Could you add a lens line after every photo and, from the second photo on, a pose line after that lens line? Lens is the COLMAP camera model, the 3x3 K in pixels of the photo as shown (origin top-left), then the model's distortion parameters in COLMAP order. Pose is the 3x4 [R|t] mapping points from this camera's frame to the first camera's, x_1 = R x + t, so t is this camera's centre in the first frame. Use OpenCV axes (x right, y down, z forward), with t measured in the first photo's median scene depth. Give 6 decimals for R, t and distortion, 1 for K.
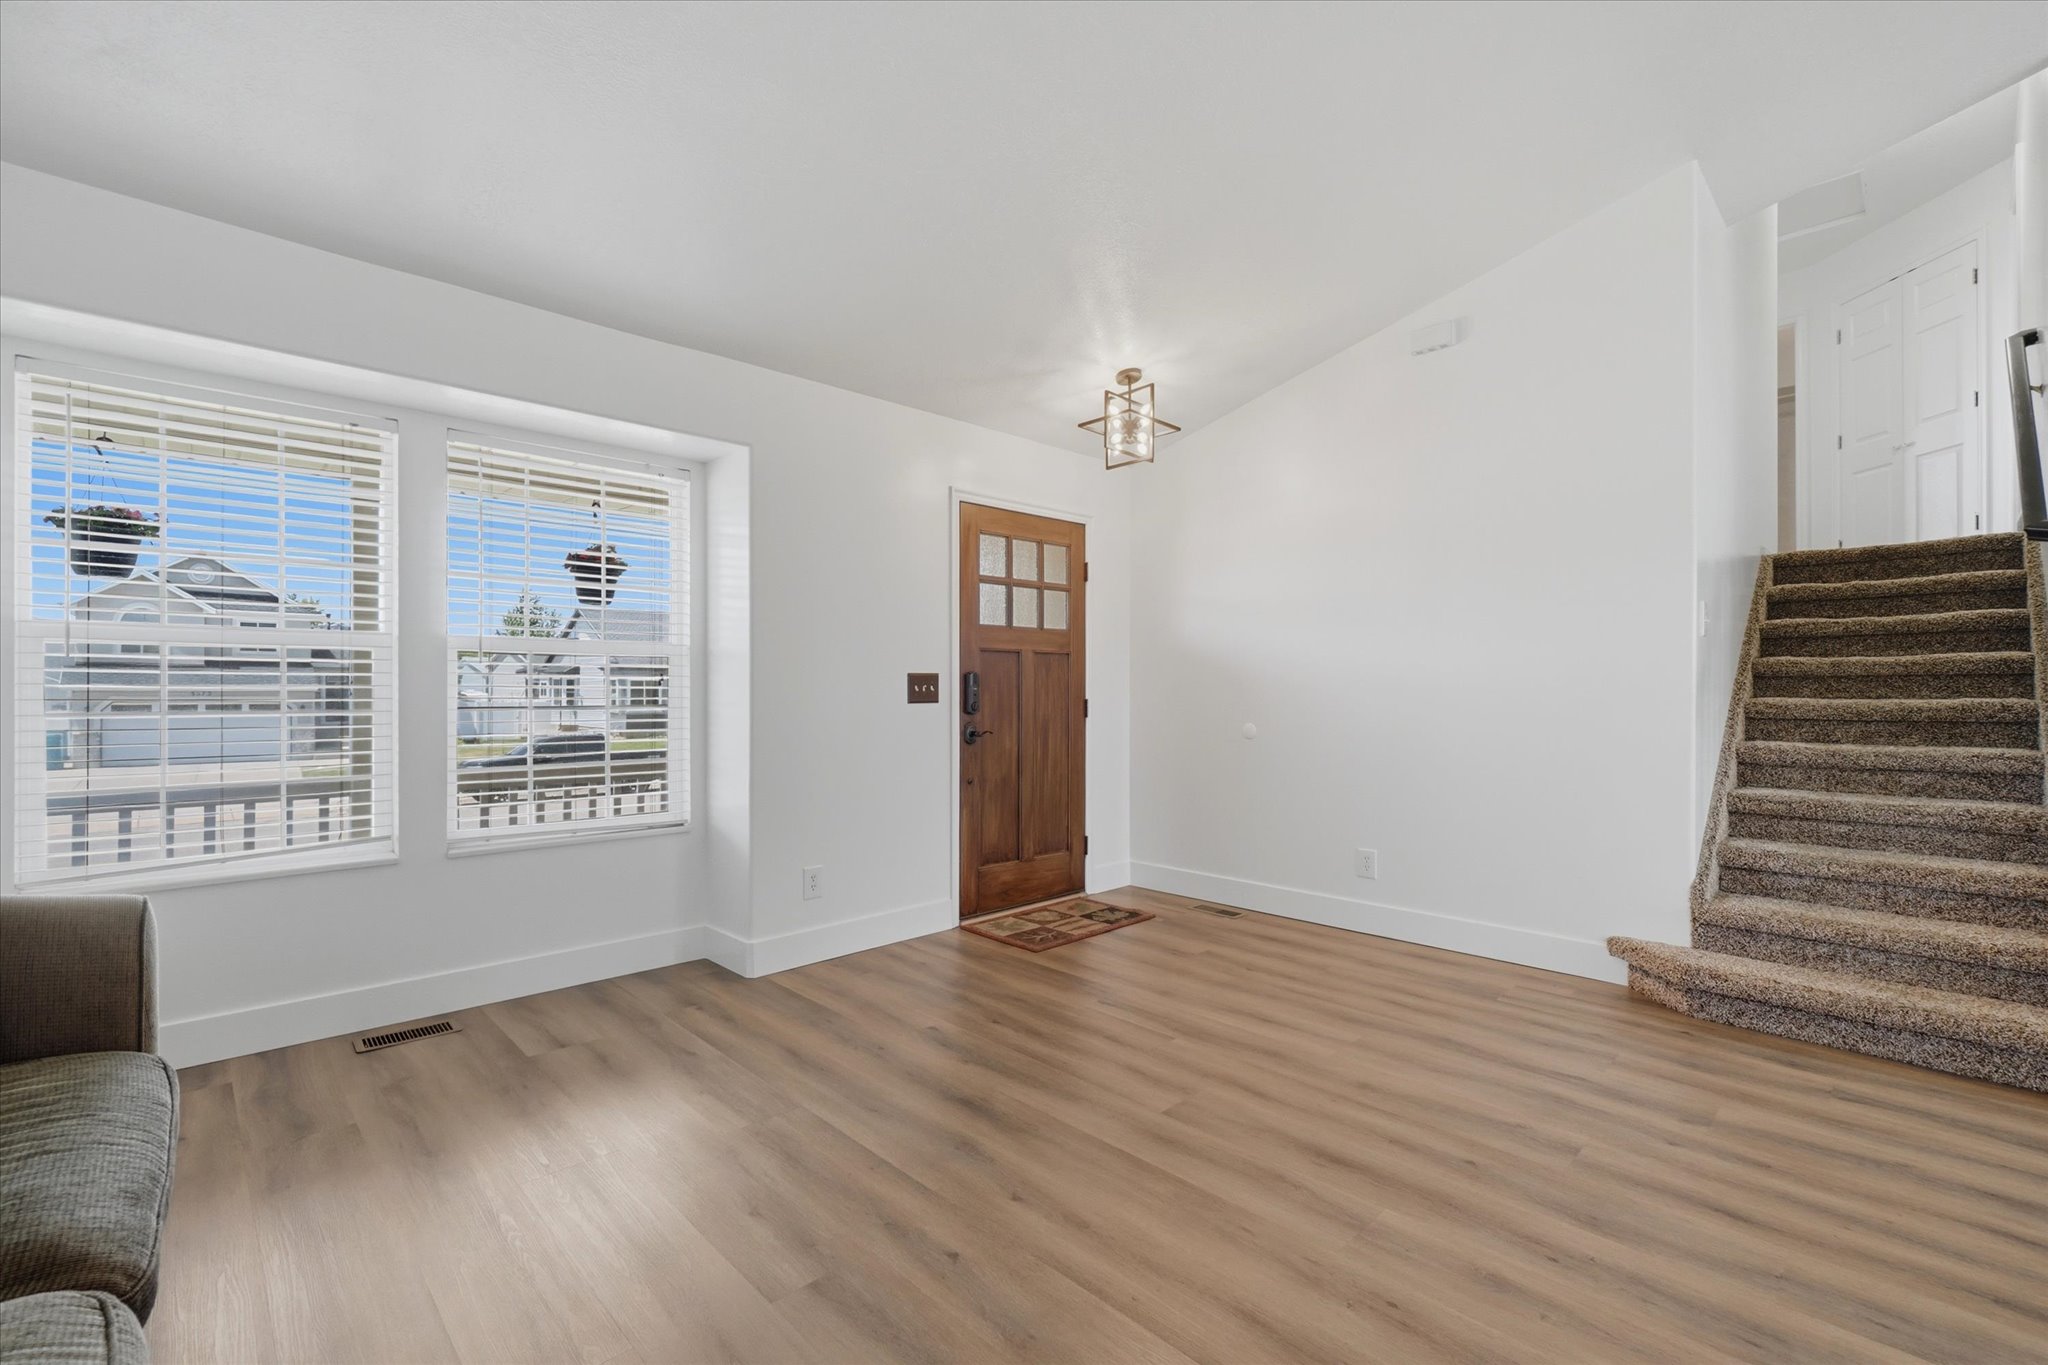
lens RADIAL K [[865.4, 0, 1024.0], [0, 865.4, 682.5], [0, 0, 1]] dist [0.001346, 0.000229]
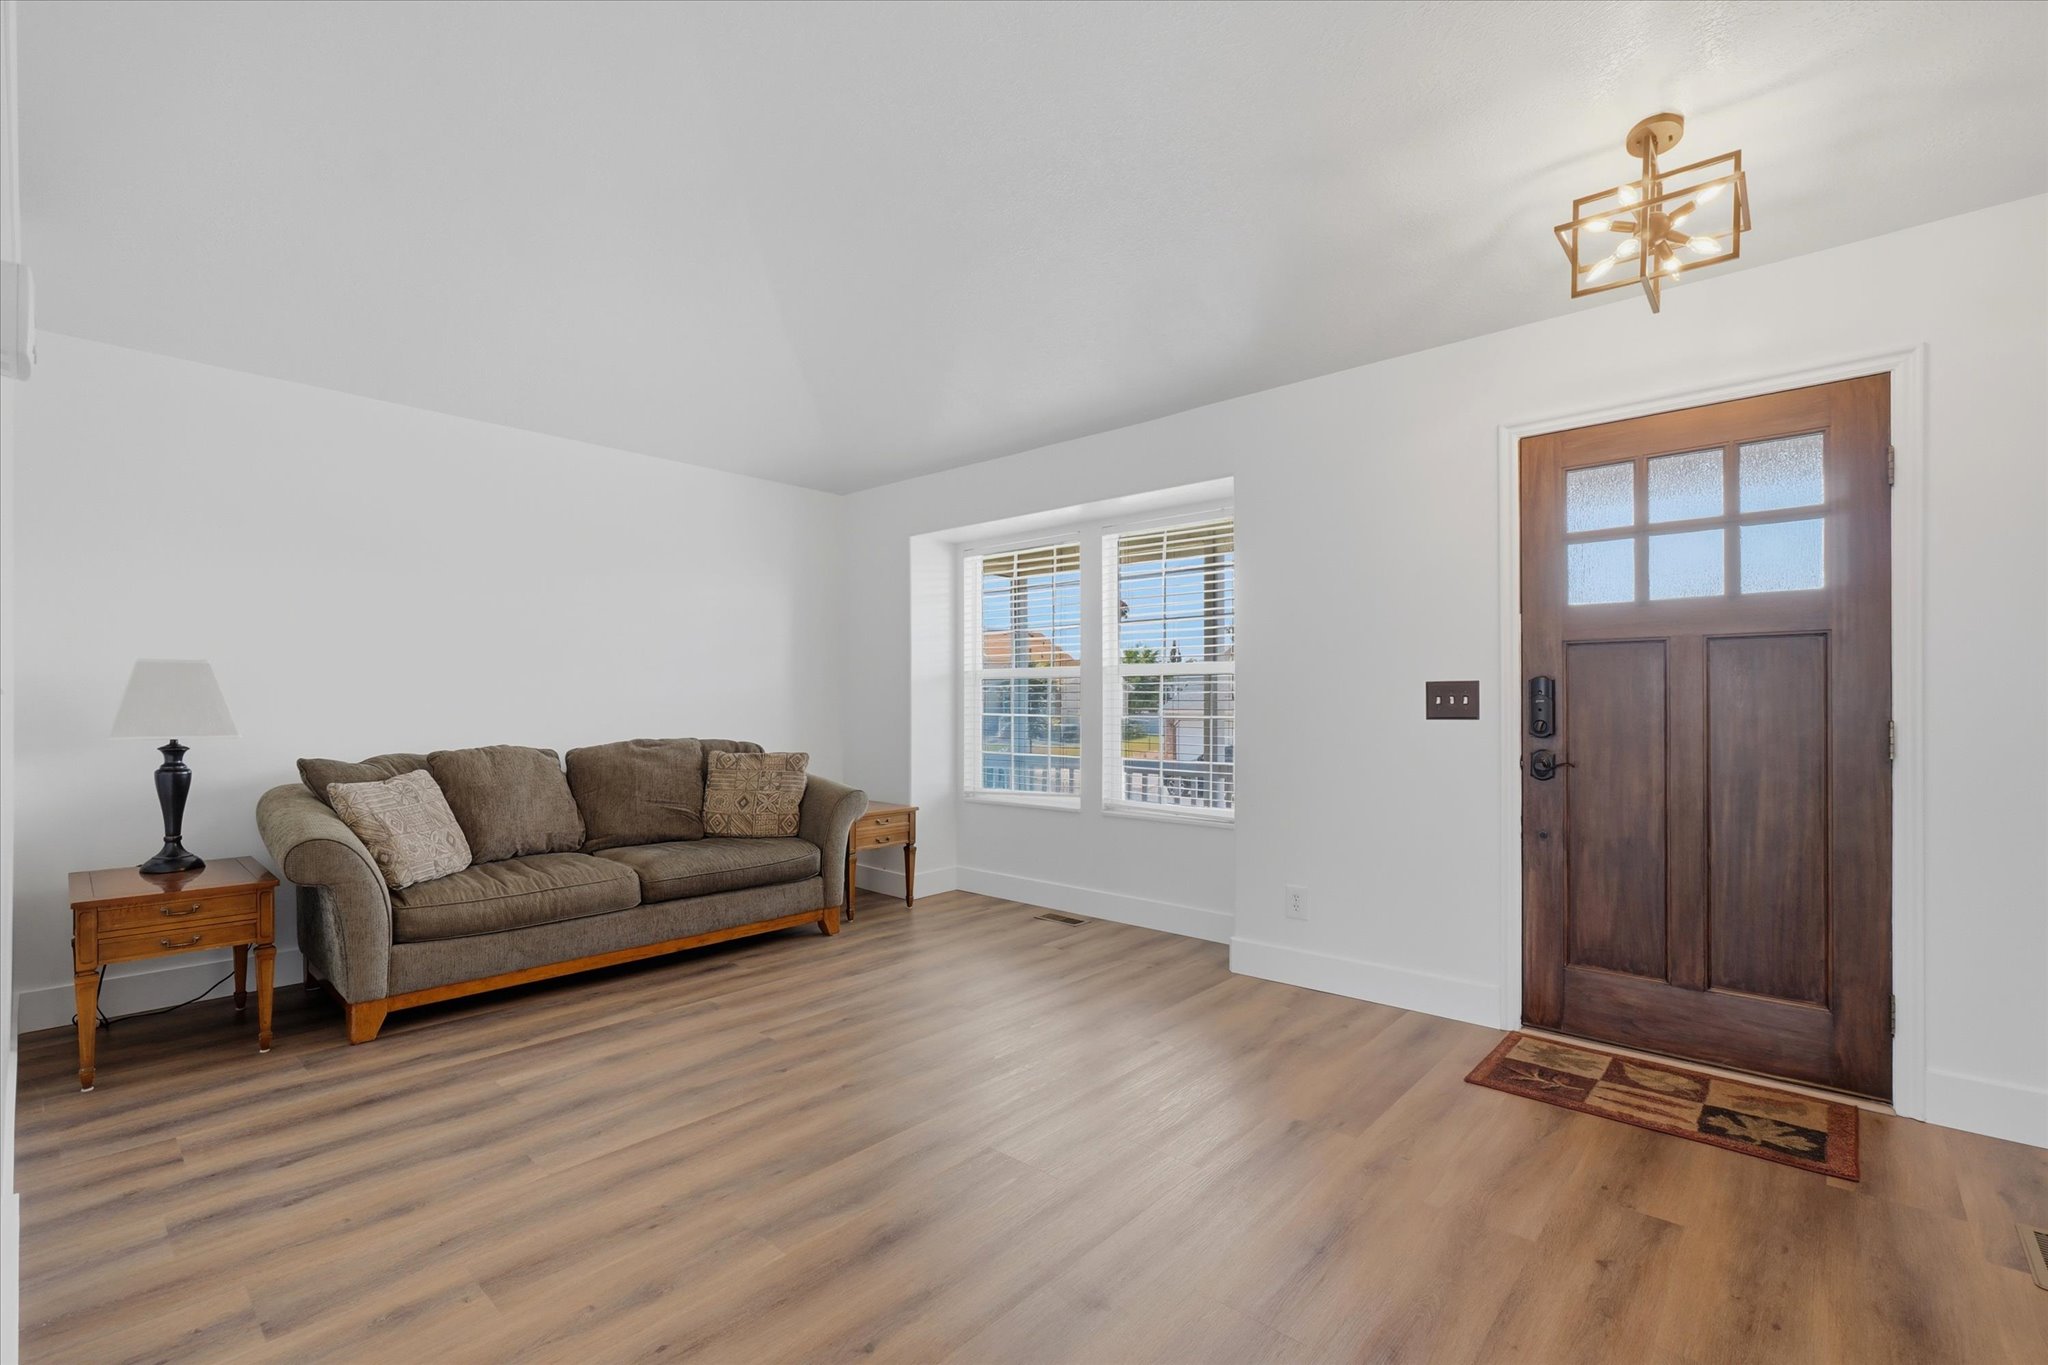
lens RADIAL K [[909.0, 0, 1009.1], [0, 909.0, 685.9], [0, 0, 1]] dist [0.000343, 0.000405]
pose [[0.074187, -0.015395, -0.997126, 0.641373], [0.013223, 0.999808, -0.014452, 0.000257], [0.997157, -0.012113, 0.074376, 0.521567]]
